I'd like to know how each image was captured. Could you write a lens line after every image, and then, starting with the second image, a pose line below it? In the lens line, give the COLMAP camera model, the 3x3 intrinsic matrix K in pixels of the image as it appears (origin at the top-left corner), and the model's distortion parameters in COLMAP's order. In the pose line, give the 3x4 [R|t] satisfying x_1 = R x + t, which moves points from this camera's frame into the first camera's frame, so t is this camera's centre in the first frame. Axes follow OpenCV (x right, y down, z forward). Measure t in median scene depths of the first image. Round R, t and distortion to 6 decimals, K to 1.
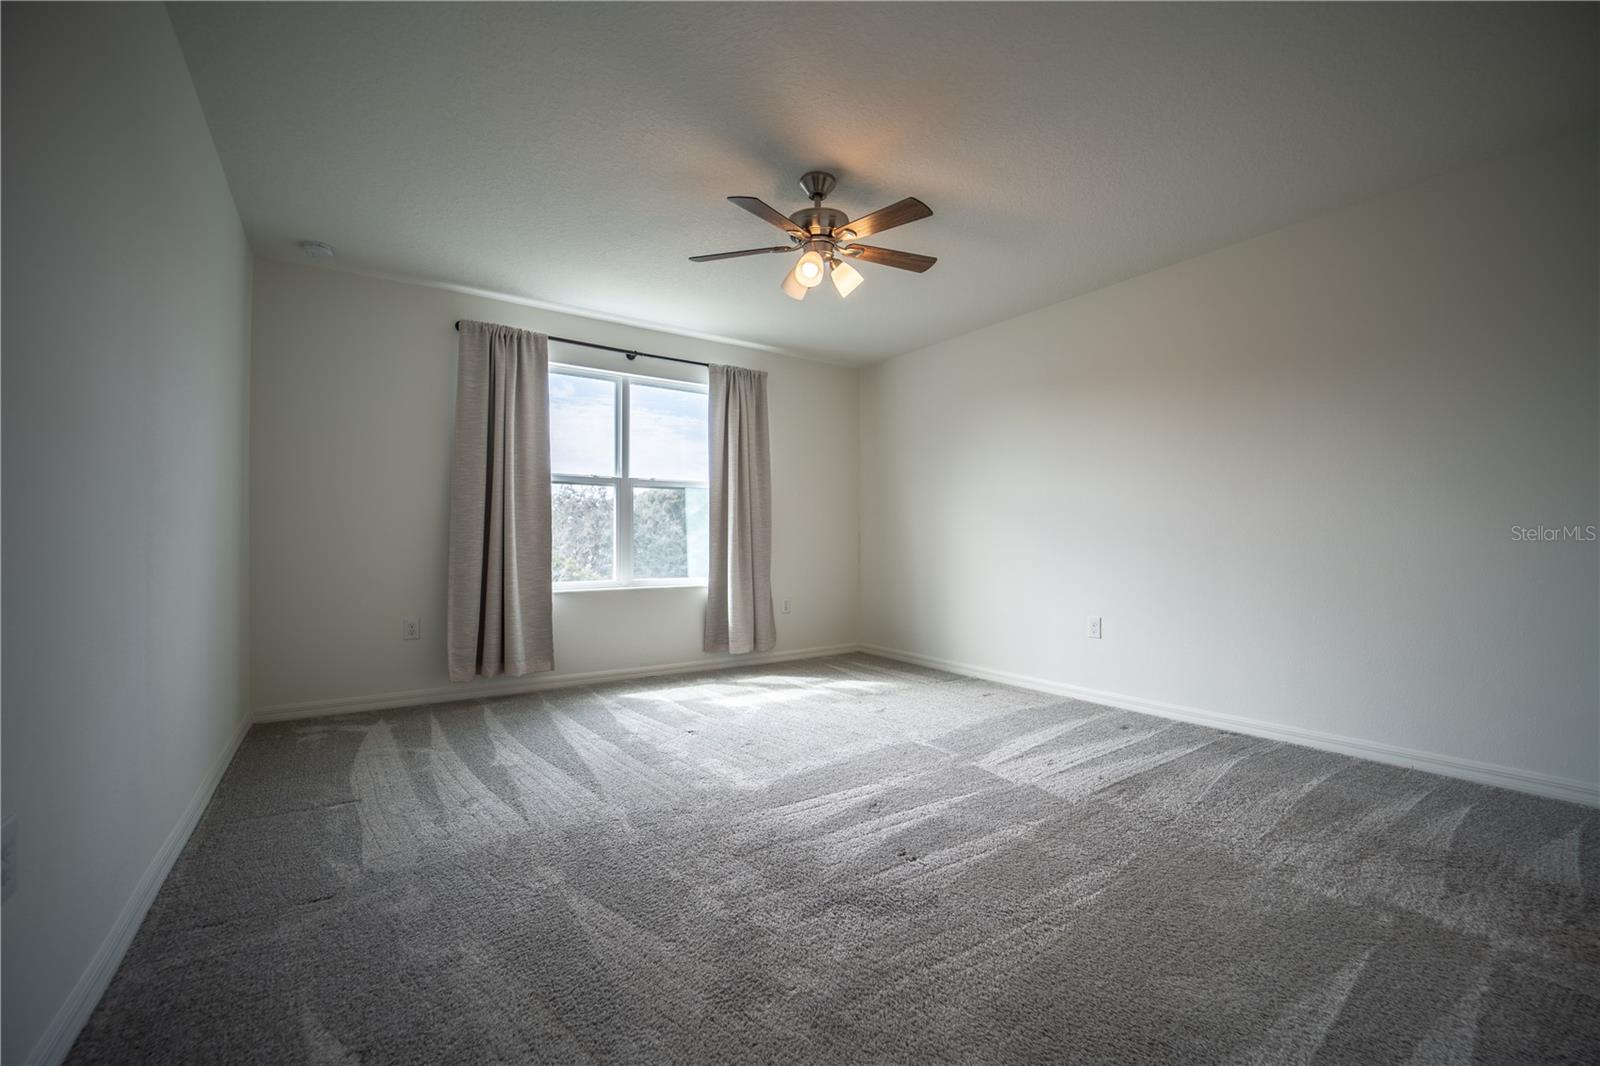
lens RADIAL K [[687.8, 0, 800.0], [0, 687.8, 533.0], [0, 0, 1]] dist [-0.000343, -0.000080]
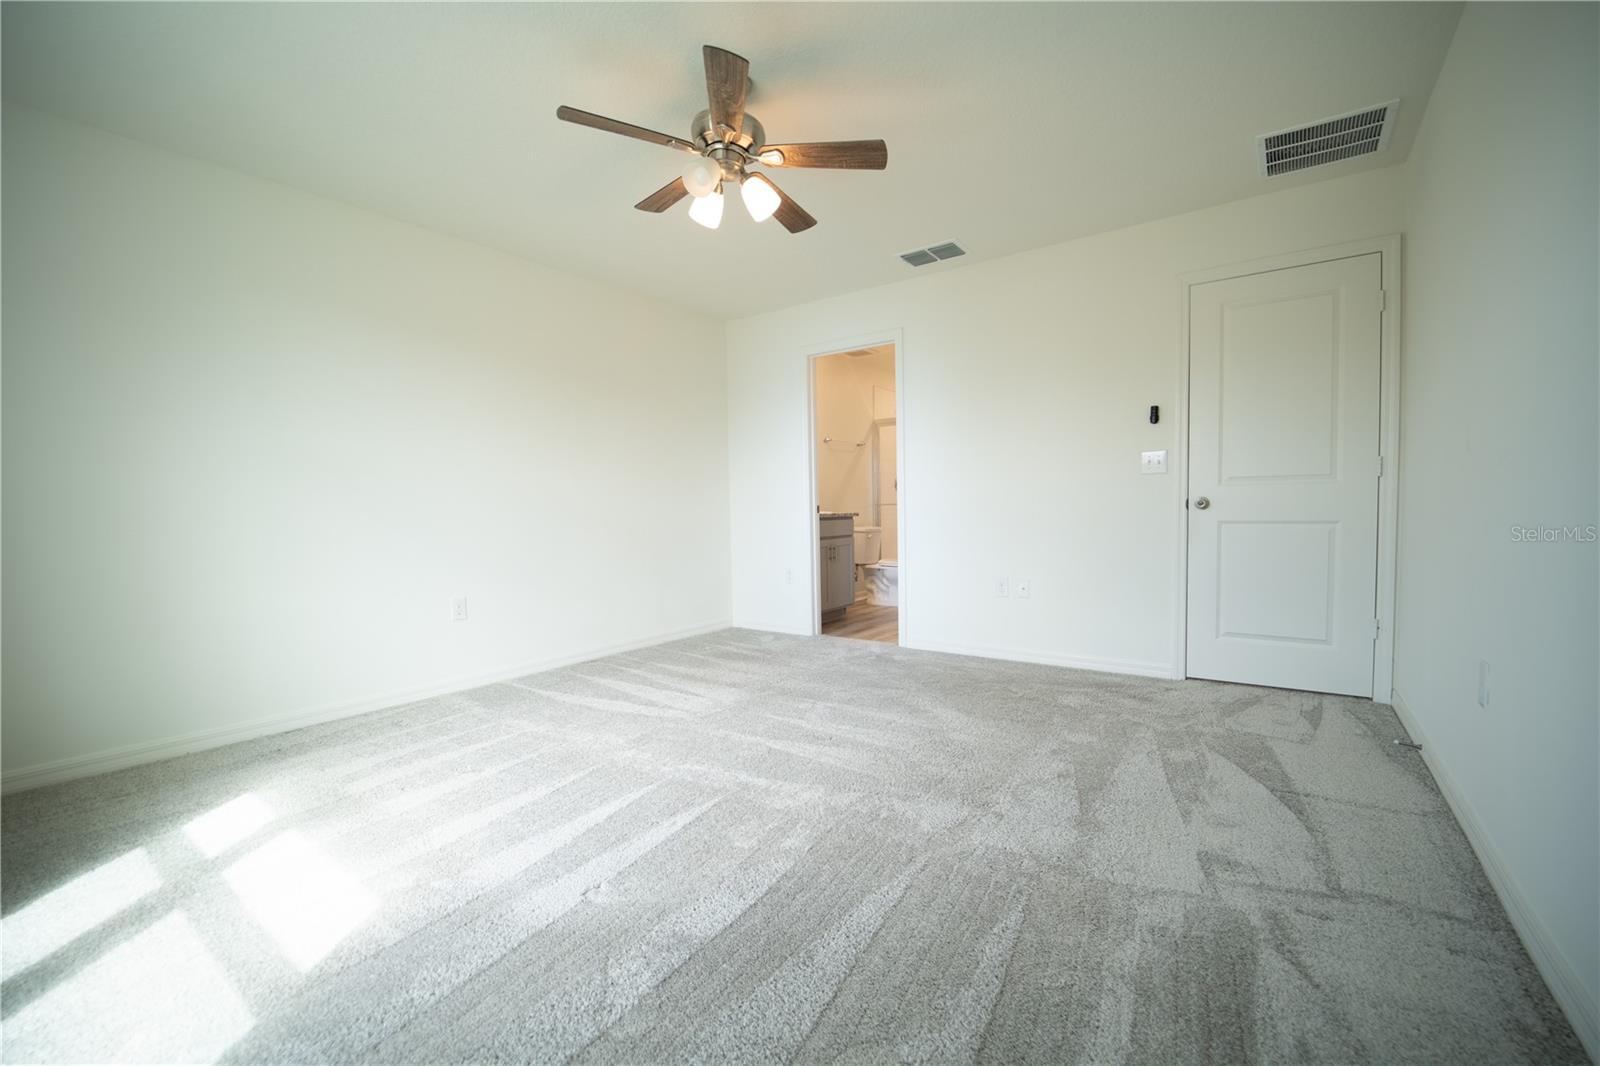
lens RADIAL K [[687.8, 0, 800.0], [0, 687.8, 533.0], [0, 0, 1]] dist [-0.000343, -0.000080]
pose [[-0.356702, -0.022692, 0.933942, -0.709762], [0.010208, 0.999551, 0.028184, 0.015214], [-0.934162, 0.019587, -0.356310, 1.071257]]
